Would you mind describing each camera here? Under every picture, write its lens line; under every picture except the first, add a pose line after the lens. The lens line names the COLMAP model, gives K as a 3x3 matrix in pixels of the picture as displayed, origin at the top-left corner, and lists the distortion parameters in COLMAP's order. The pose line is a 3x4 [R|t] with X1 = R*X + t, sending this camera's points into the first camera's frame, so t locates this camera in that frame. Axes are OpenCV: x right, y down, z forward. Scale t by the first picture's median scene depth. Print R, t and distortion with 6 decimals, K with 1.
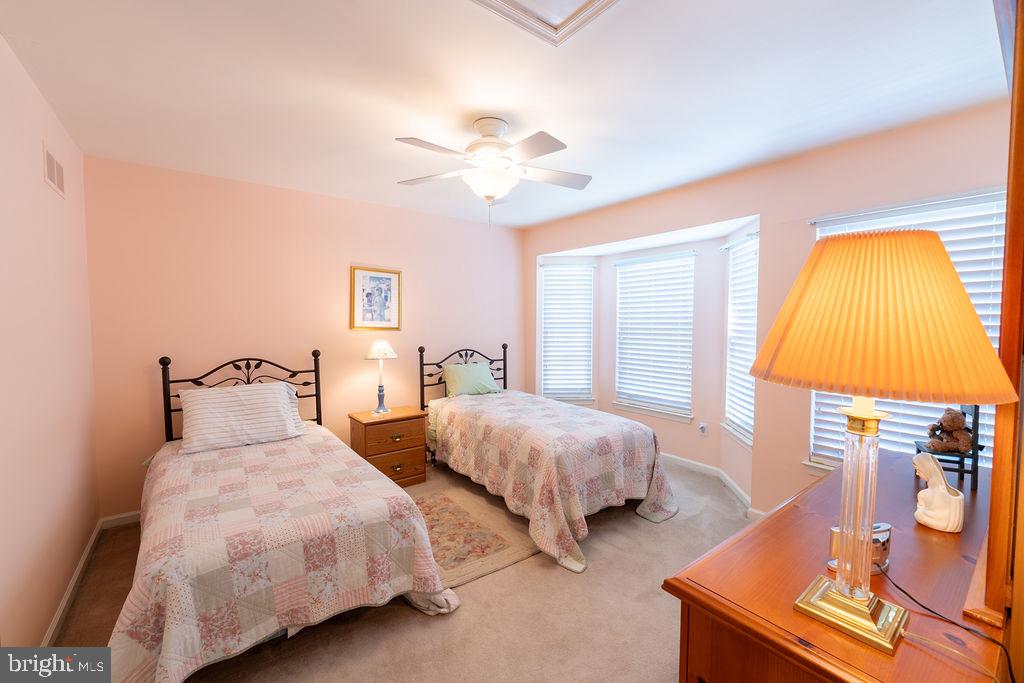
lens RADIAL K [[409.2, 0, 514.0], [0, 409.2, 335.4], [0, 0, 1]] dist [0.000376, -0.000036]
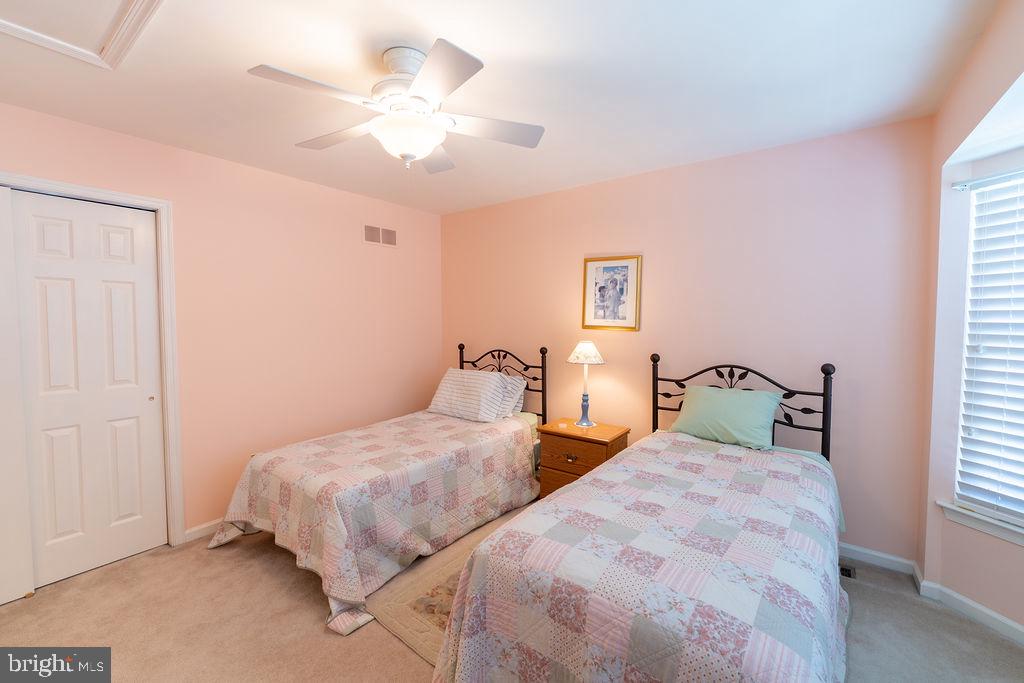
lens RADIAL K [[409.2, 0, 514.0], [0, 409.2, 335.4], [0, 0, 1]] dist [0.000376, -0.000036]
pose [[0.283249, 0.023444, -0.958760, 0.418125], [-0.051093, 0.998650, 0.009324, 0.000791], [0.957685, 0.046345, 0.284064, 0.575113]]
